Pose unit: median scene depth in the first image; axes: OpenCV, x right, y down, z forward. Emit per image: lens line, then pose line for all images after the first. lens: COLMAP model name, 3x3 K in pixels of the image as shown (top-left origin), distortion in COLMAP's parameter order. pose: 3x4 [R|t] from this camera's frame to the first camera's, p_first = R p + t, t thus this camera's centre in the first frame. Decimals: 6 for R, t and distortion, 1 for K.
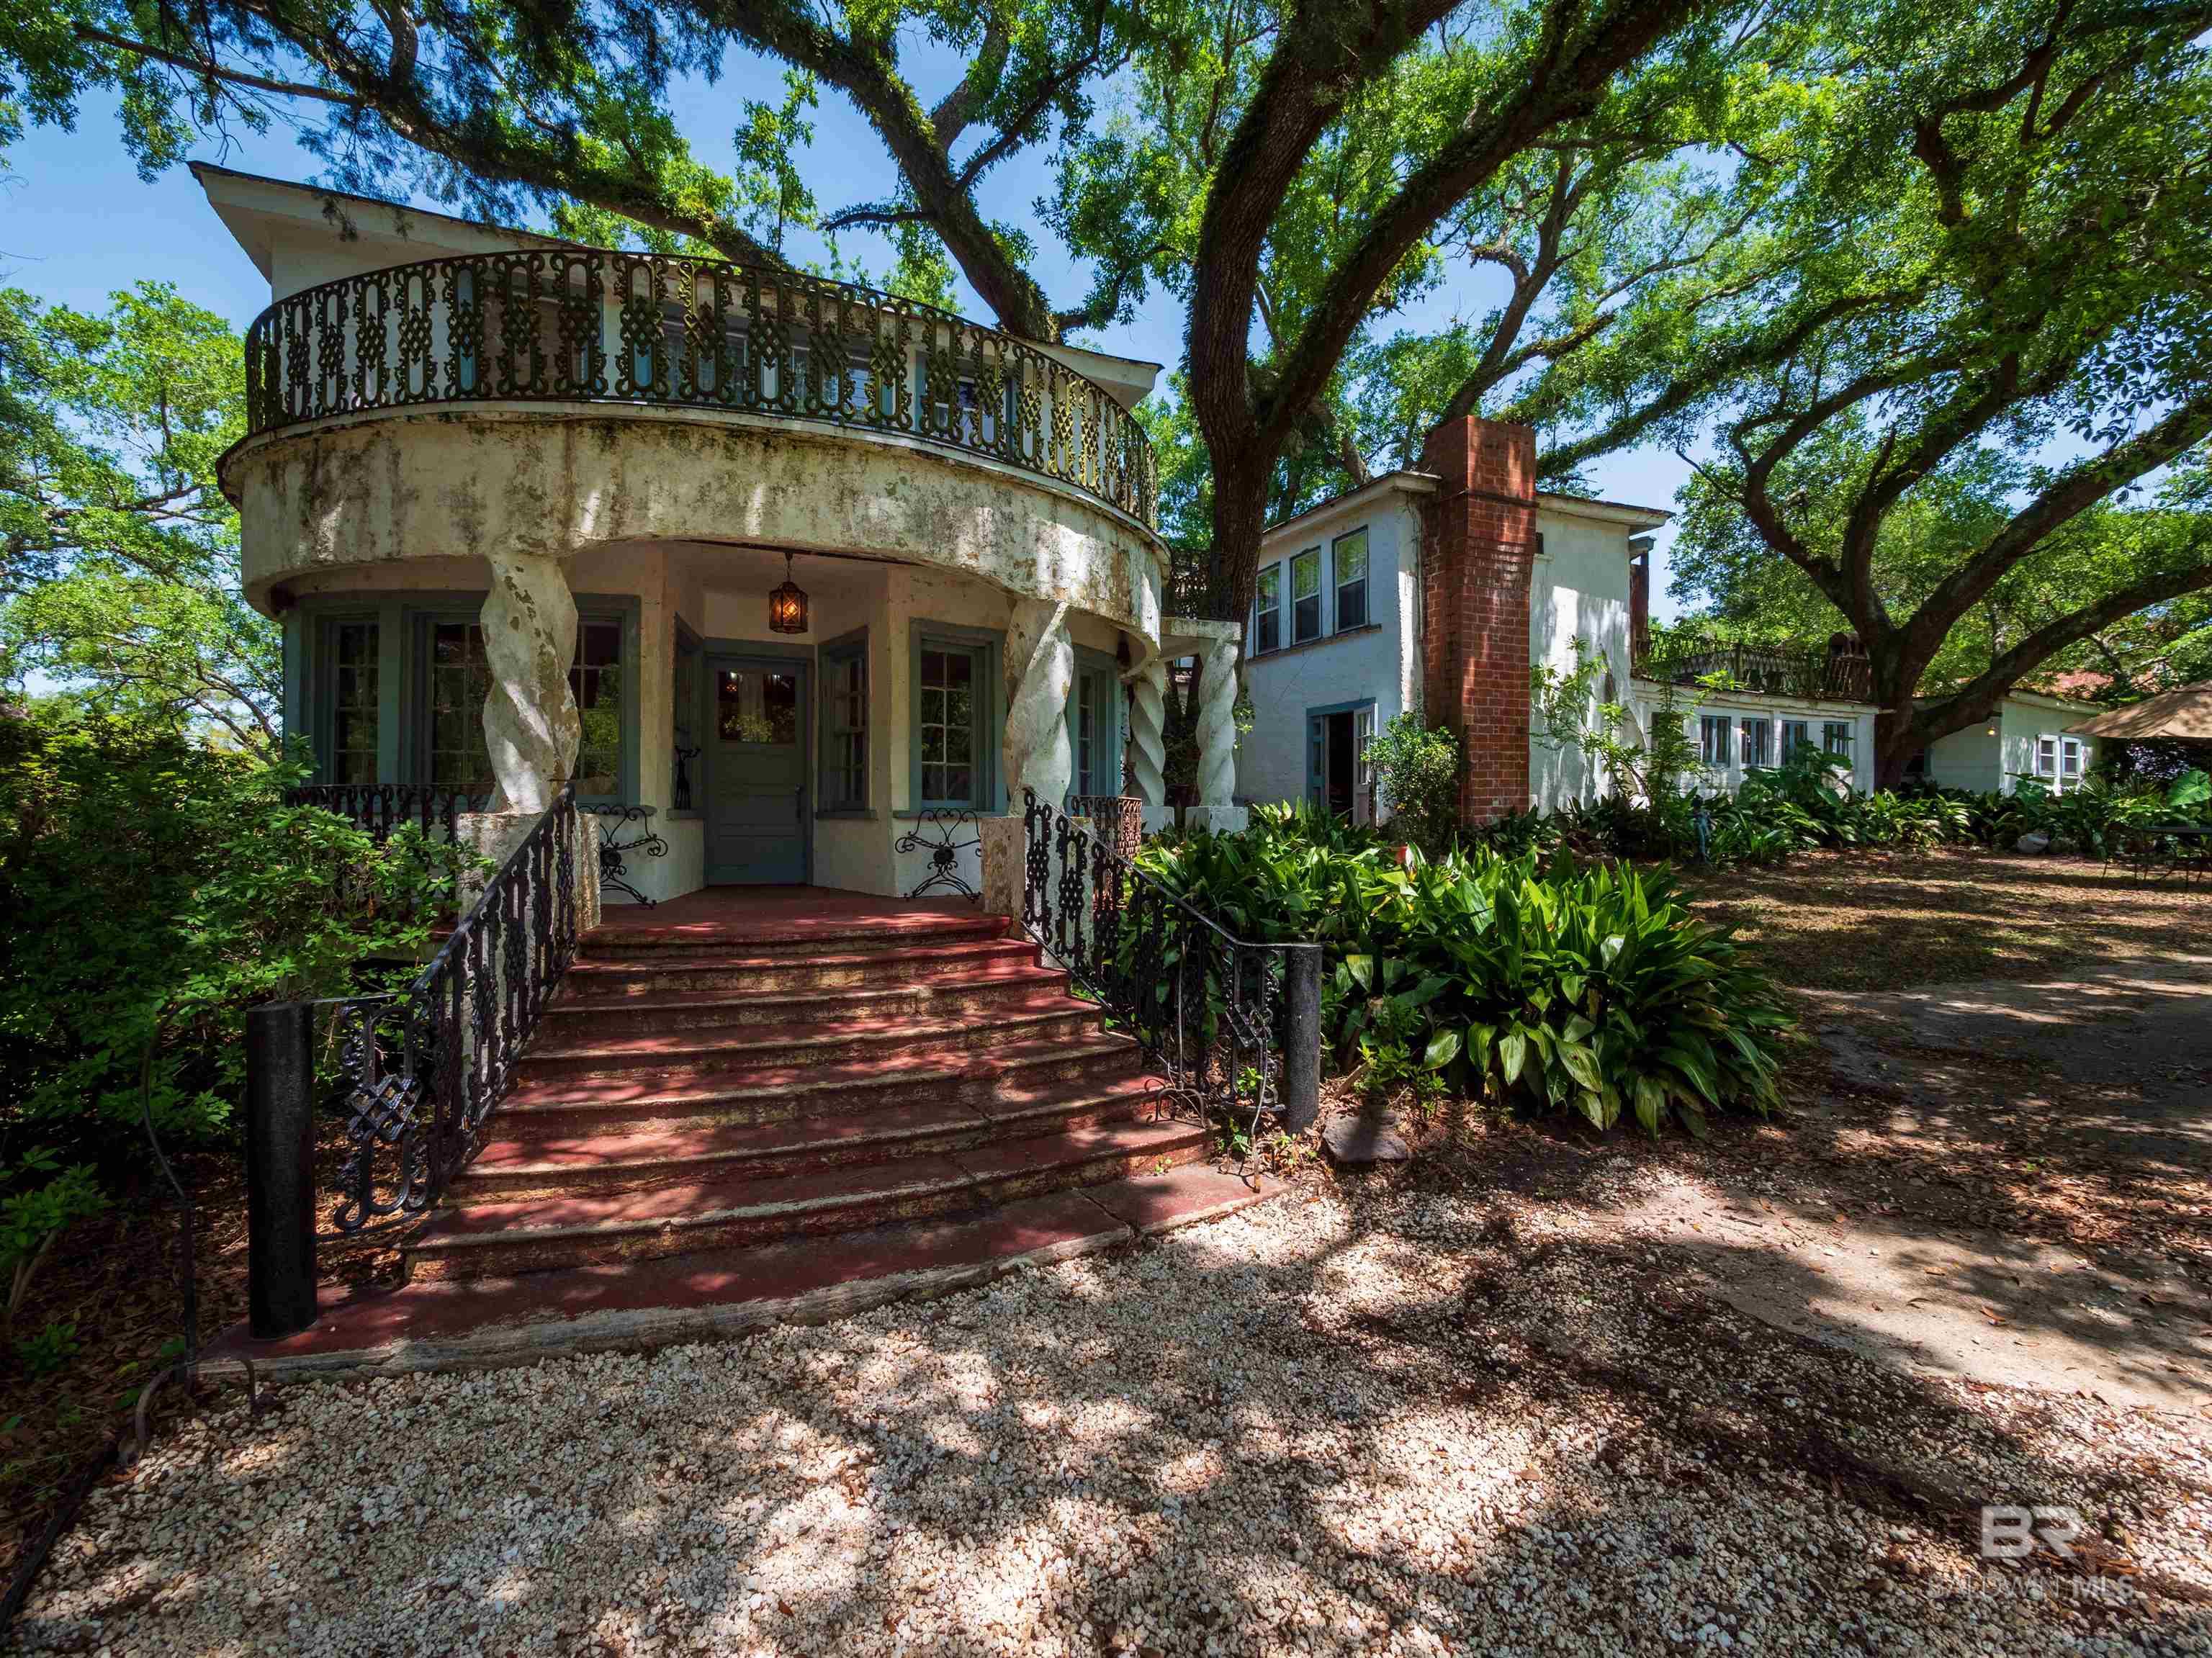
lens RADIAL K [[892.7, 0, 1040.2], [0, 892.7, 822.1], [0, 0, 1]] dist [-0.003386, 0.000029]
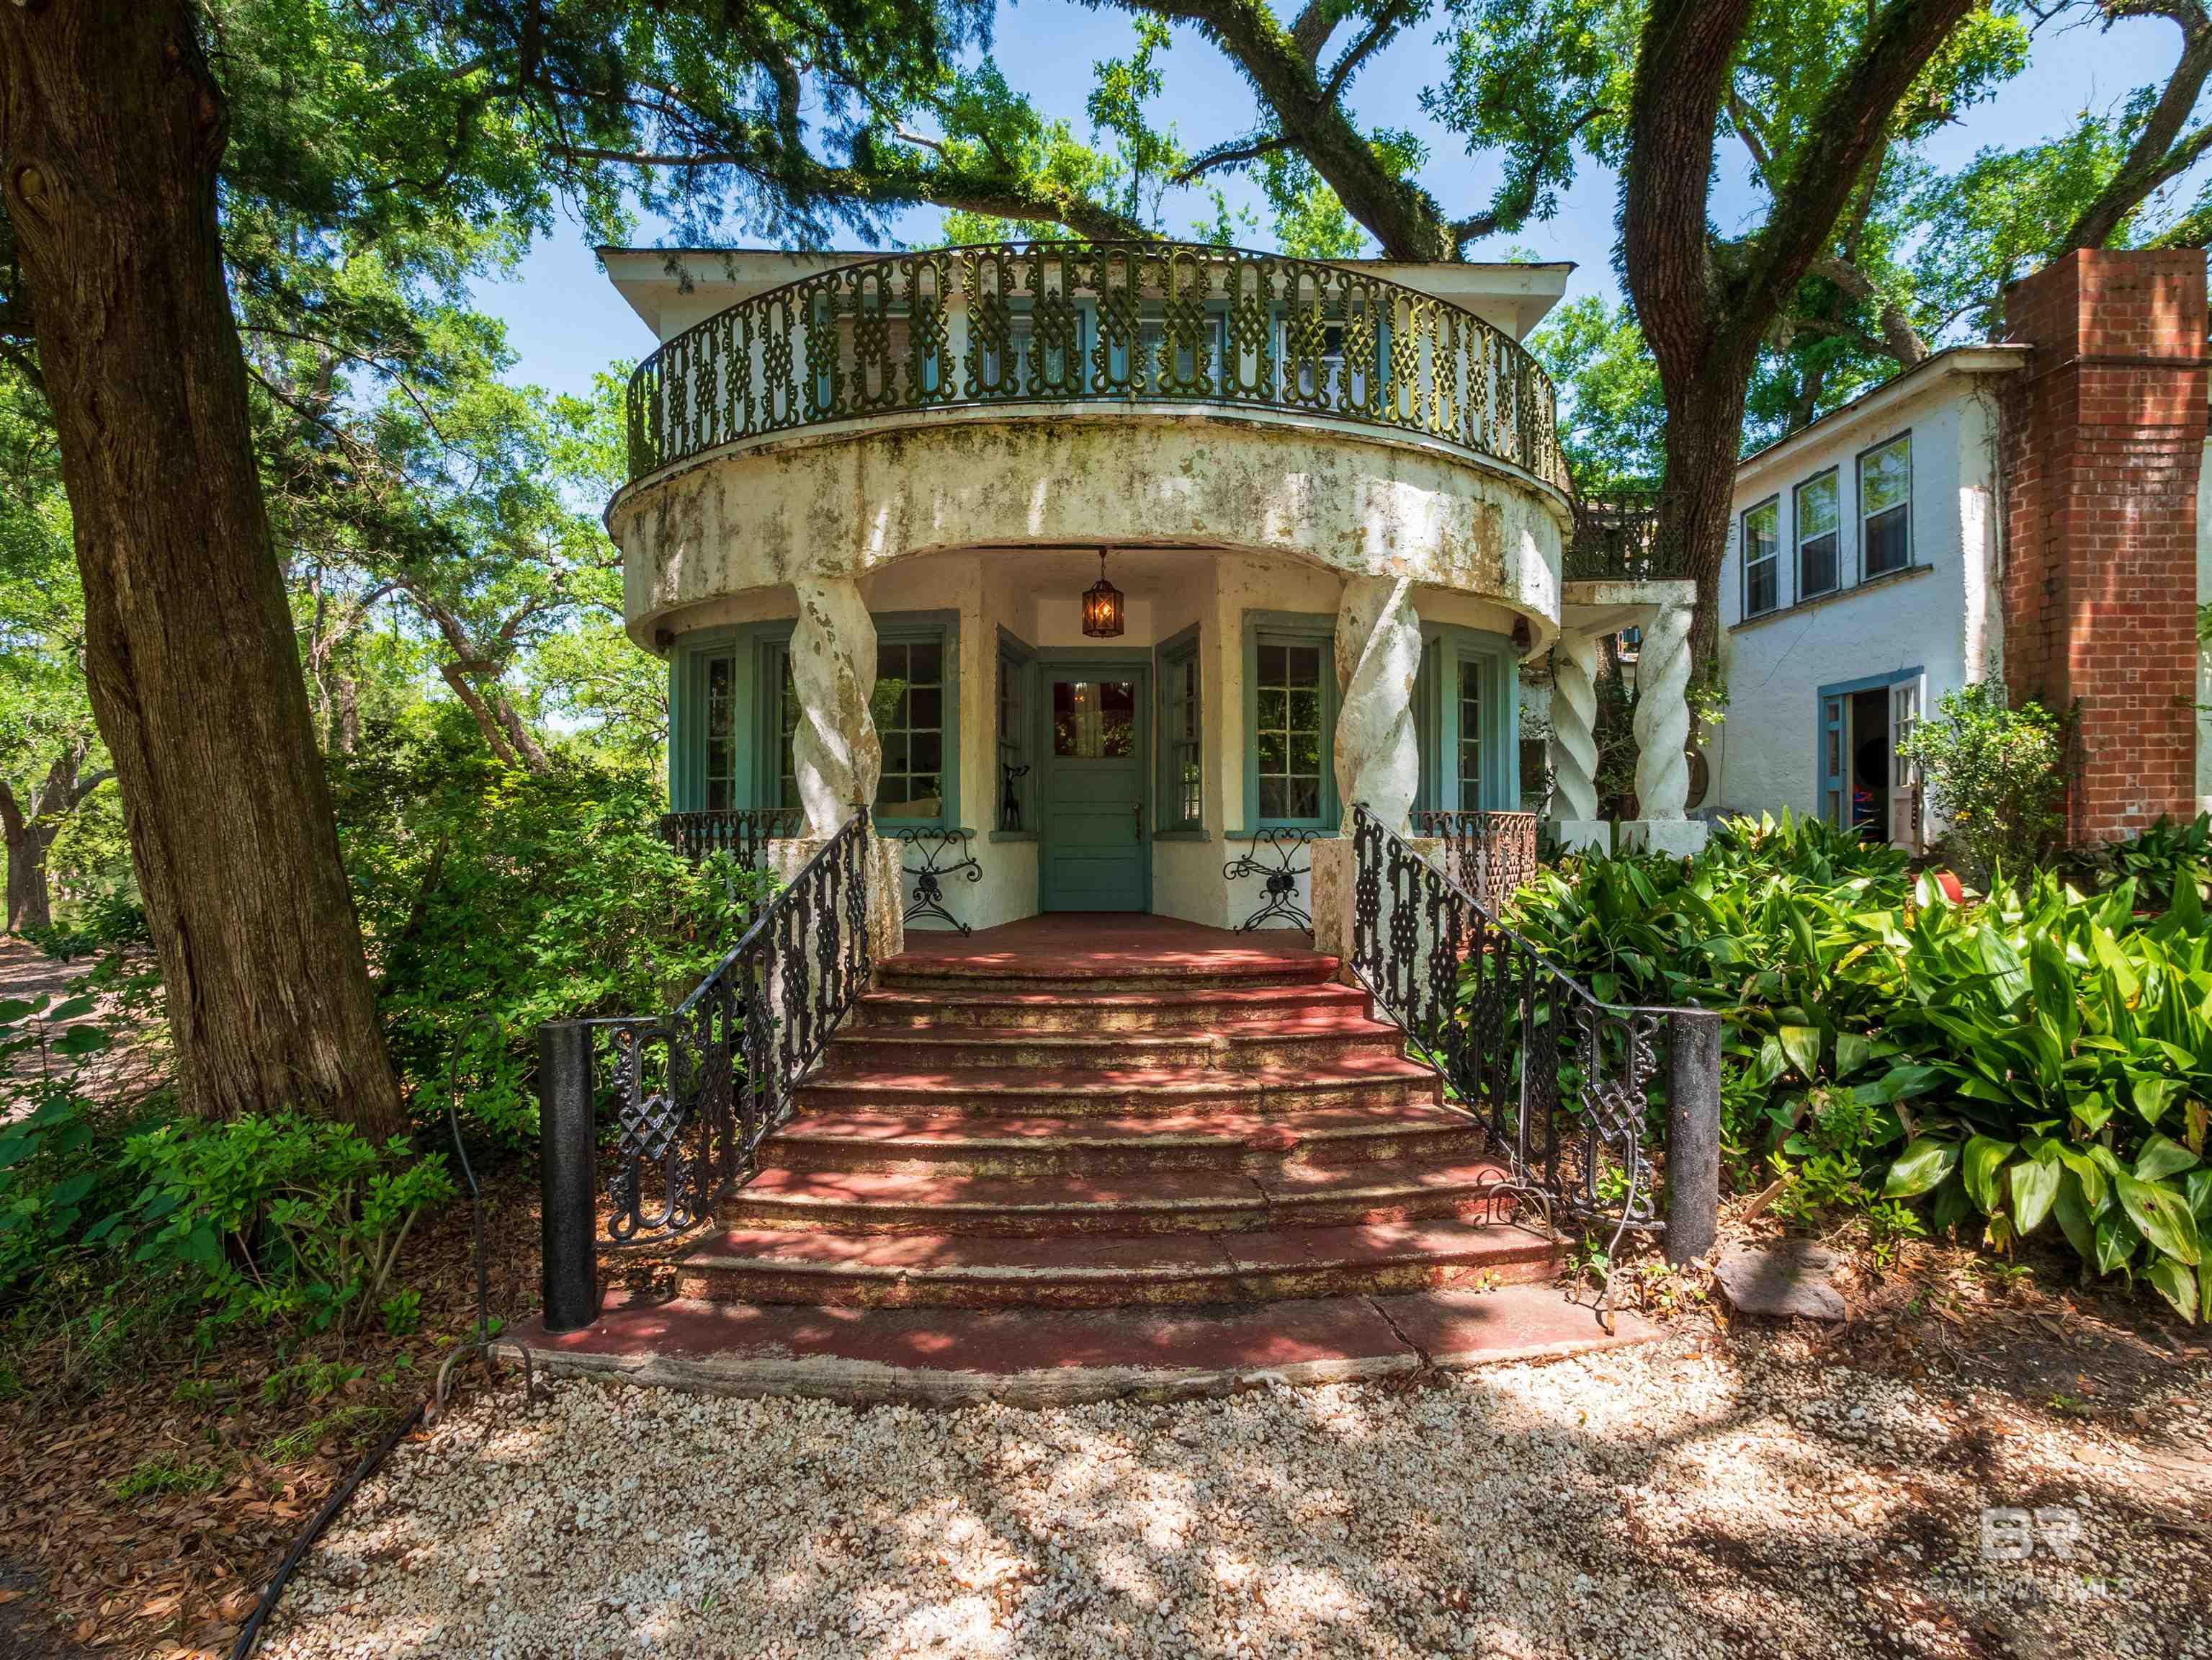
lens RADIAL K [[1011.1, 0, 1139.2], [0, 1011.1, 843.6], [0, 0, 1]] dist [-0.003846, 0.000666]
pose [[0.943993, -0.003614, -0.329946, 0.136378], [0.005366, 0.999976, 0.004398, -0.008219], [0.329922, -0.005923, 0.943990, 0.054030]]
